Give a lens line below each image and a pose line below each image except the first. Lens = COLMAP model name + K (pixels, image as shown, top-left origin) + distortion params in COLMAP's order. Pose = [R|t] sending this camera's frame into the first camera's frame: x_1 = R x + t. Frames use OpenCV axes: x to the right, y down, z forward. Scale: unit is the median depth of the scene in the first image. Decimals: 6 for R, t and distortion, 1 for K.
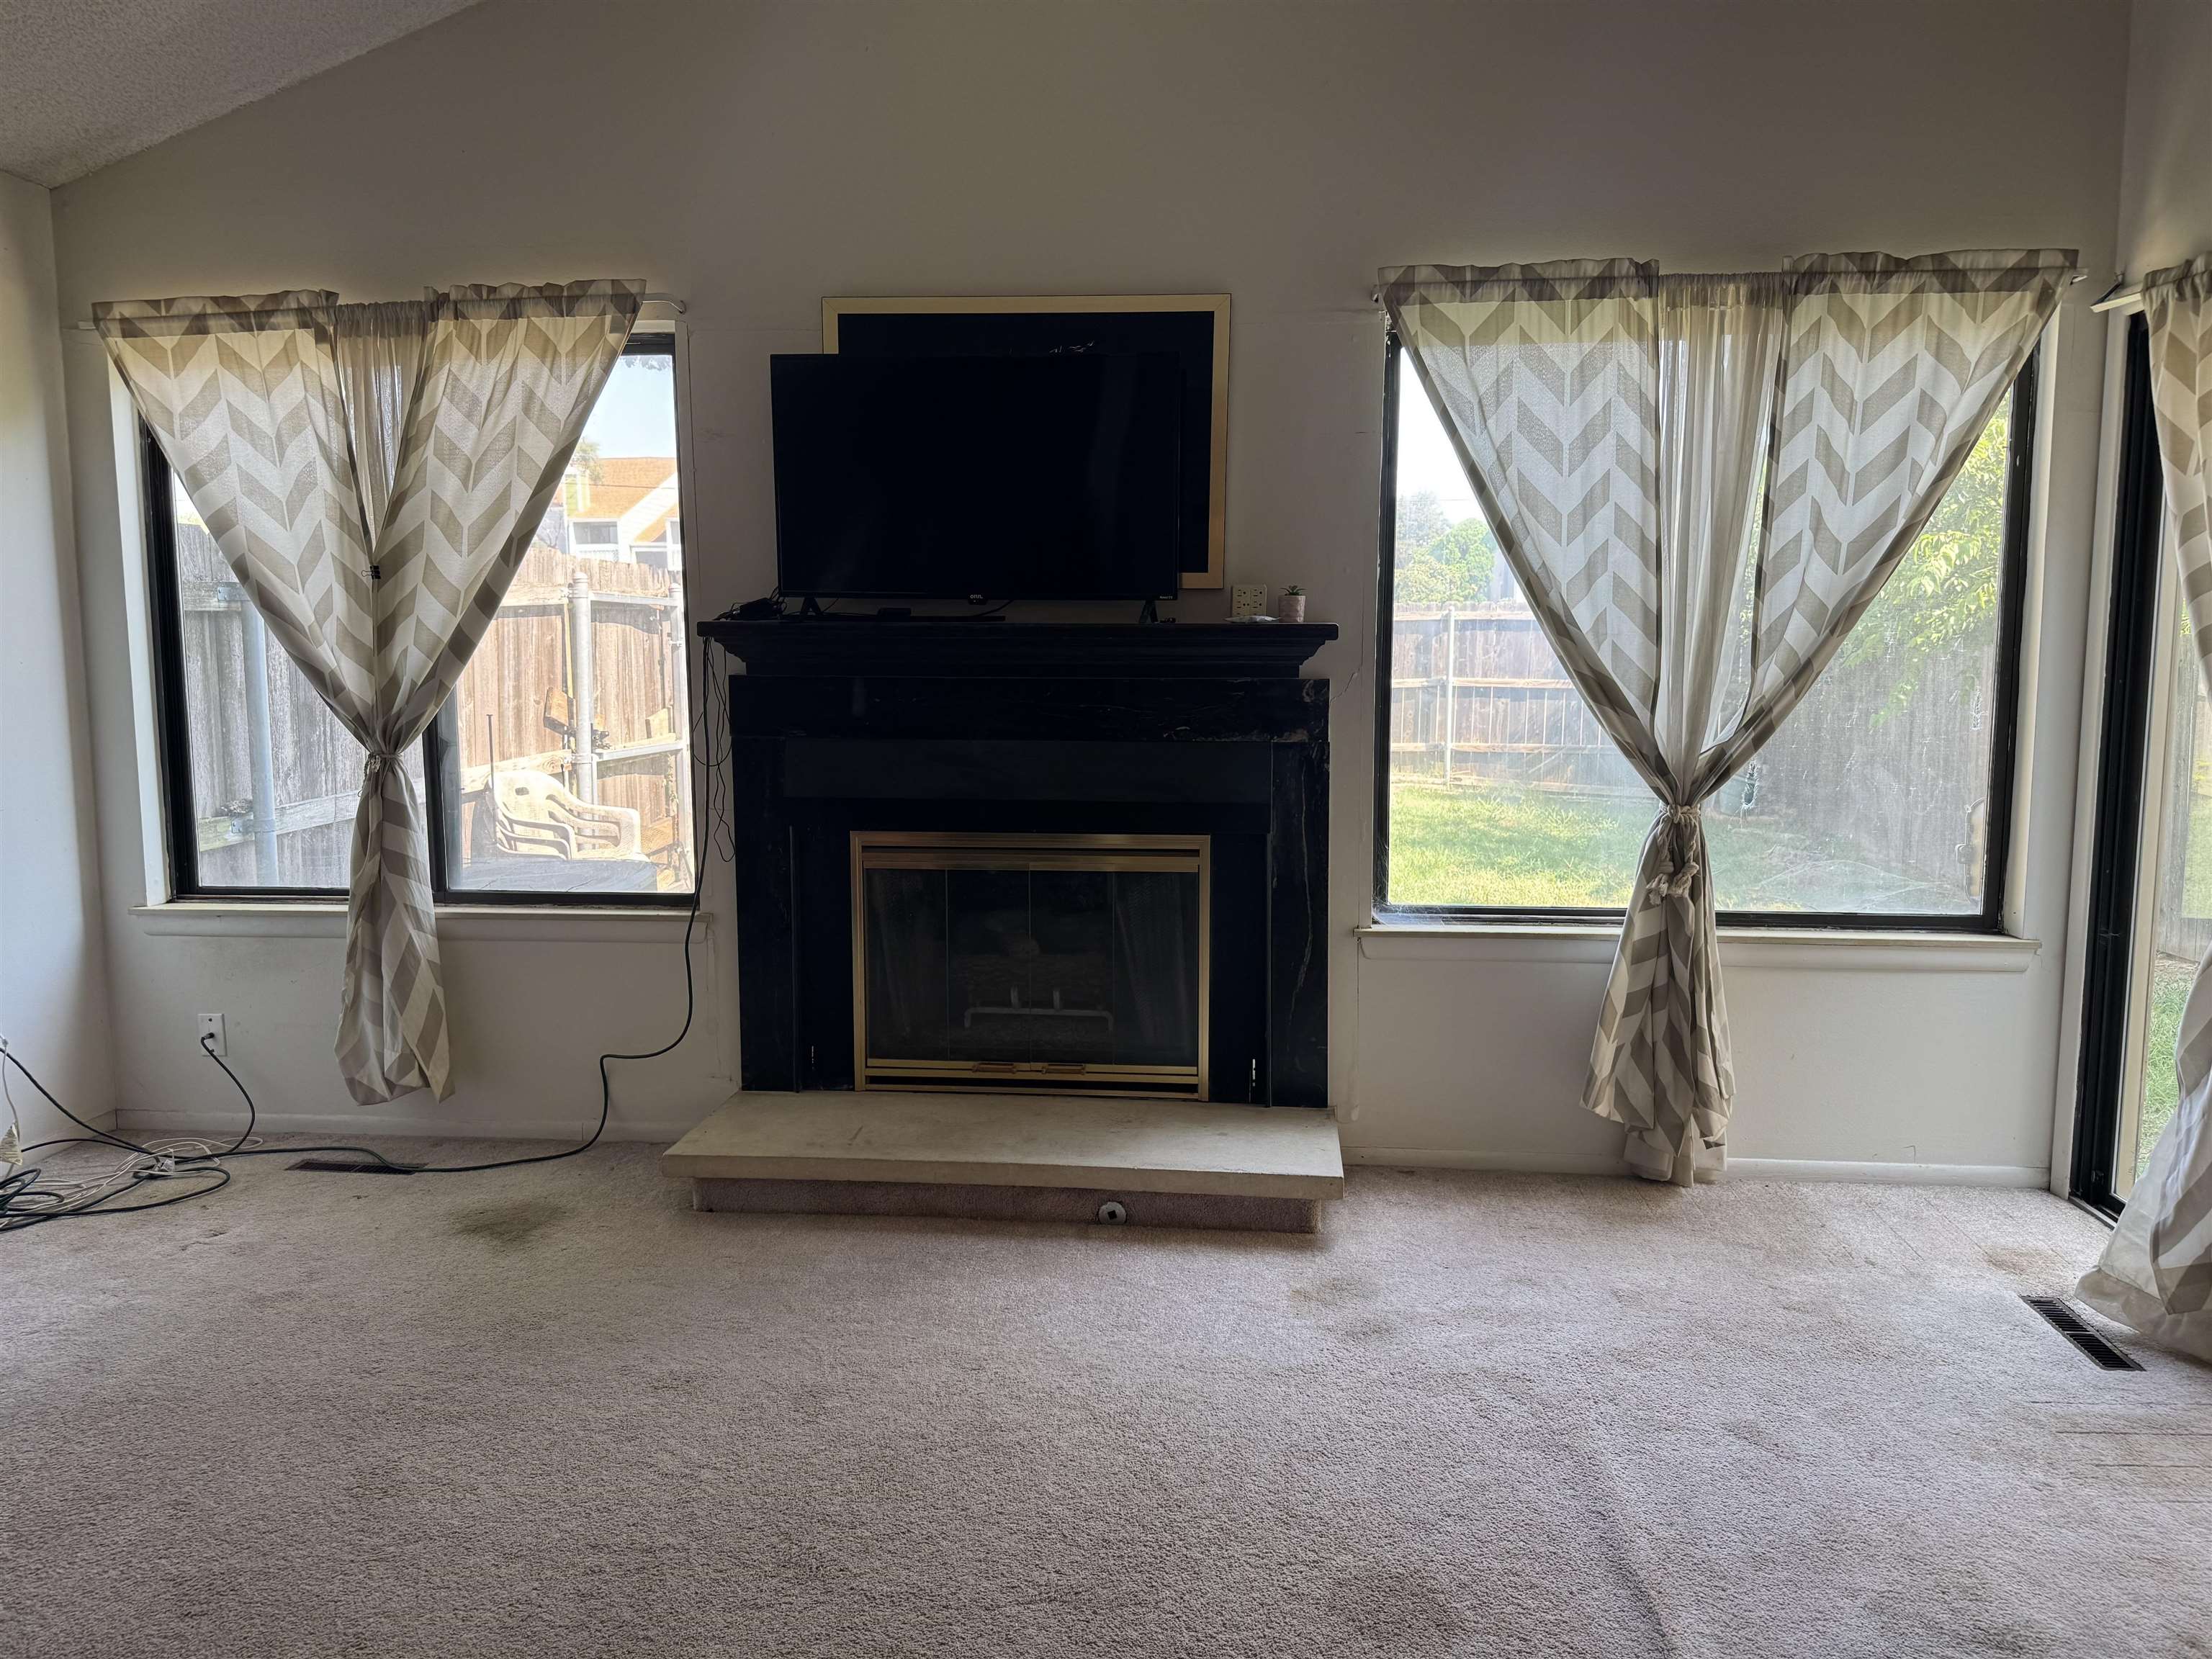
lens RADIAL K [[1570.0, 0, 1099.3], [0, 1570.0, 829.8], [0, 0, 1]] dist [0.032527, -0.031701]
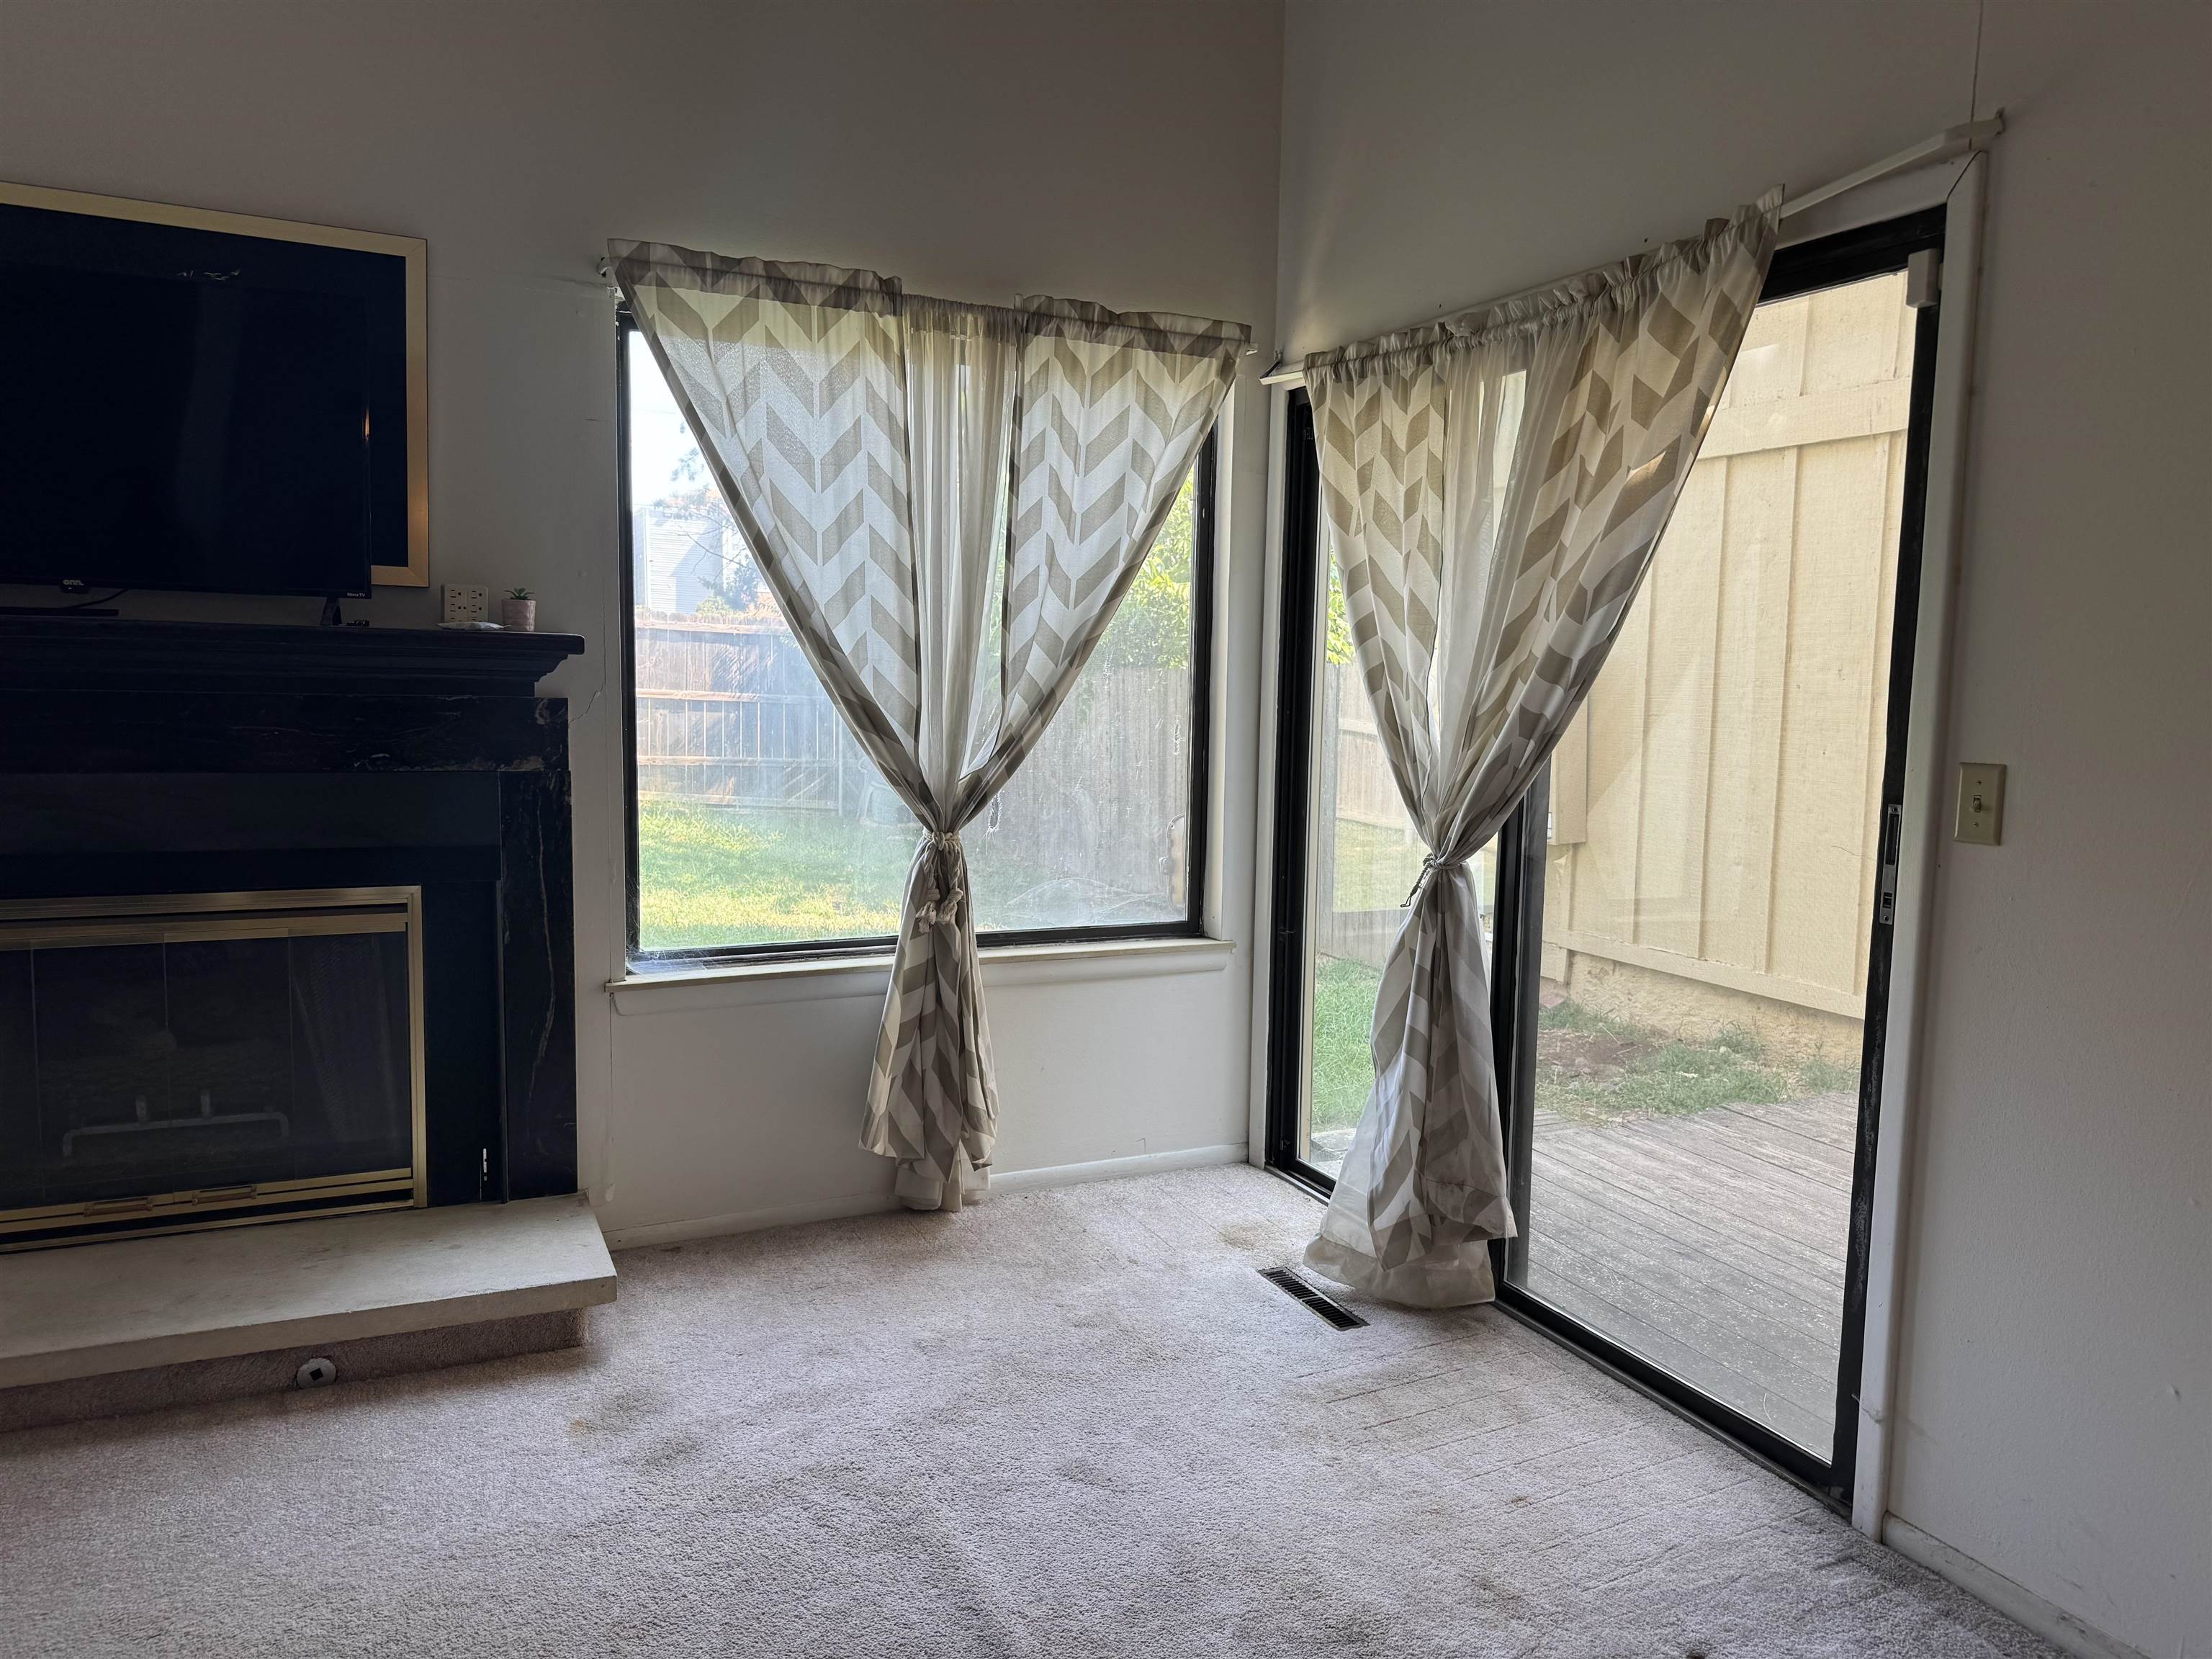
lens RADIAL K [[1556.0, 0, 1102.9], [0, 1556.0, 827.3], [0, 0, 1]] dist [0.158050, -0.227288]
pose [[0.856207, -0.032890, 0.515584, -0.056519], [0.035864, 0.999348, 0.004191, -0.019305], [-0.515386, 0.014903, 0.856829, 0.097475]]
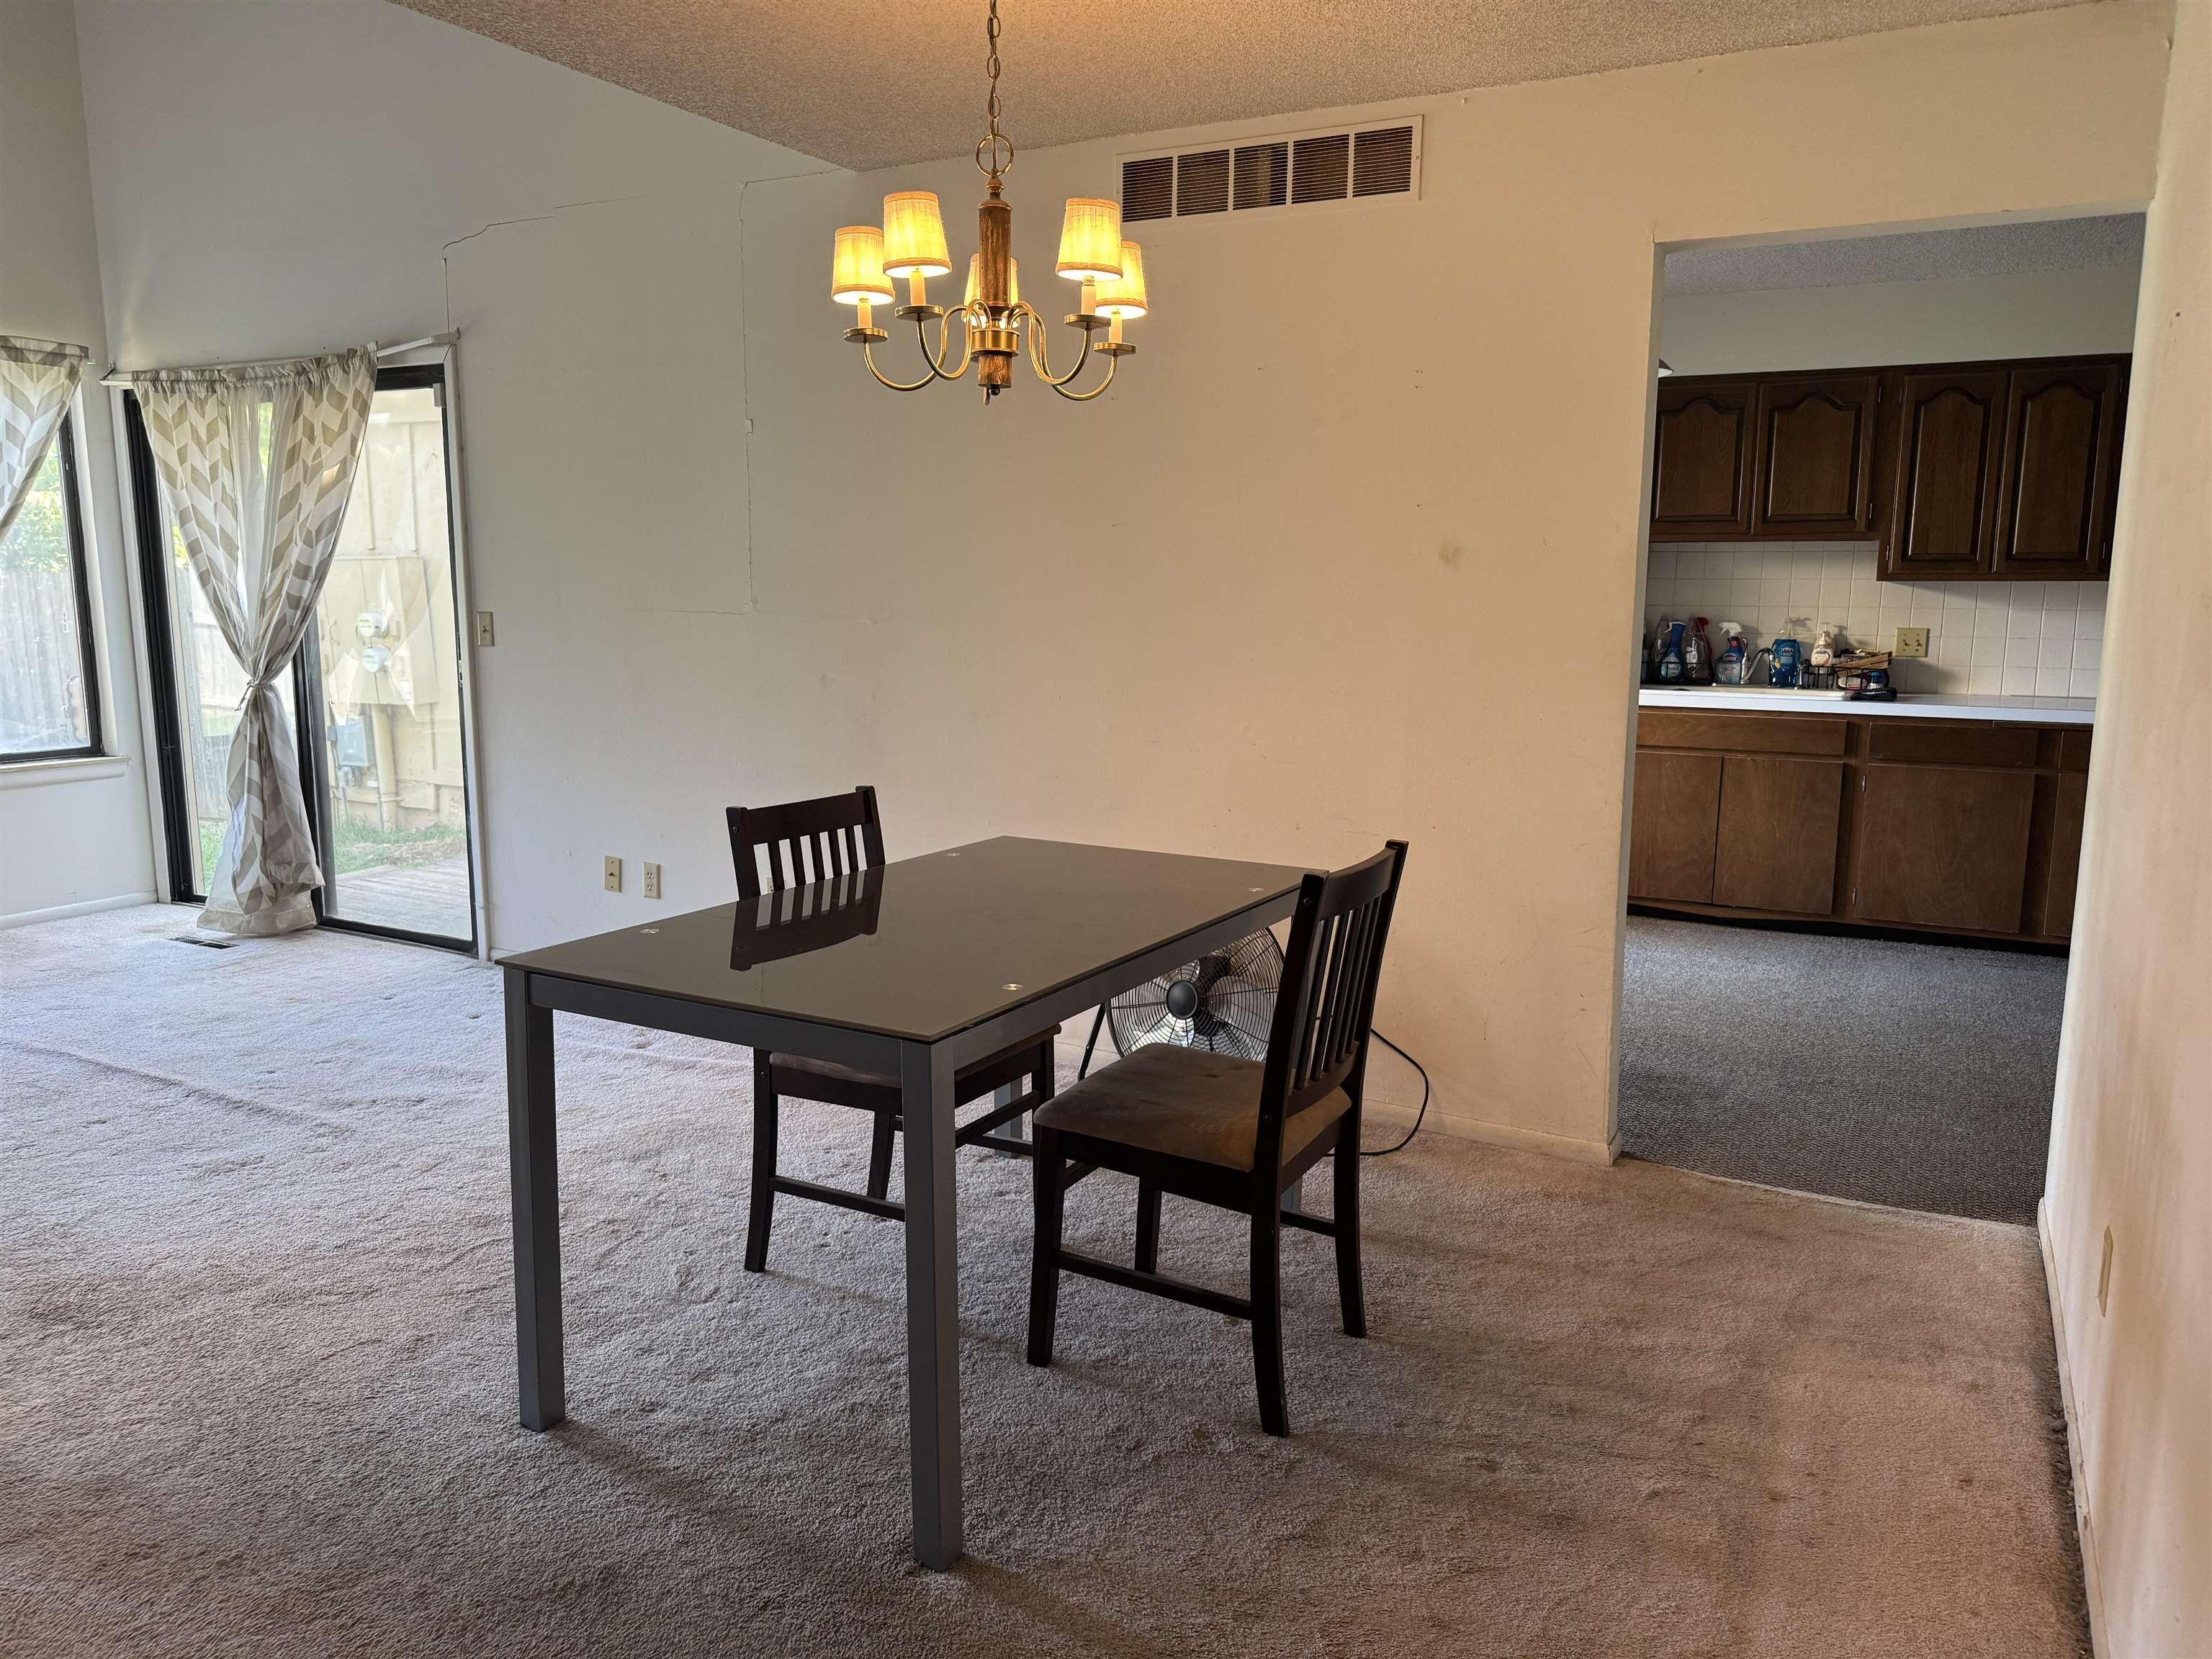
lens RADIAL K [[1570.0, 0, 1099.3], [0, 1570.0, 829.8], [0, 0, 1]] dist [0.032527, -0.031701]
pose [[0.386115, -0.141400, 0.911549, -0.565534], [0.098589, 0.988847, 0.111630, 0.062516], [-0.917167, 0.046766, 0.395749, -0.624392]]
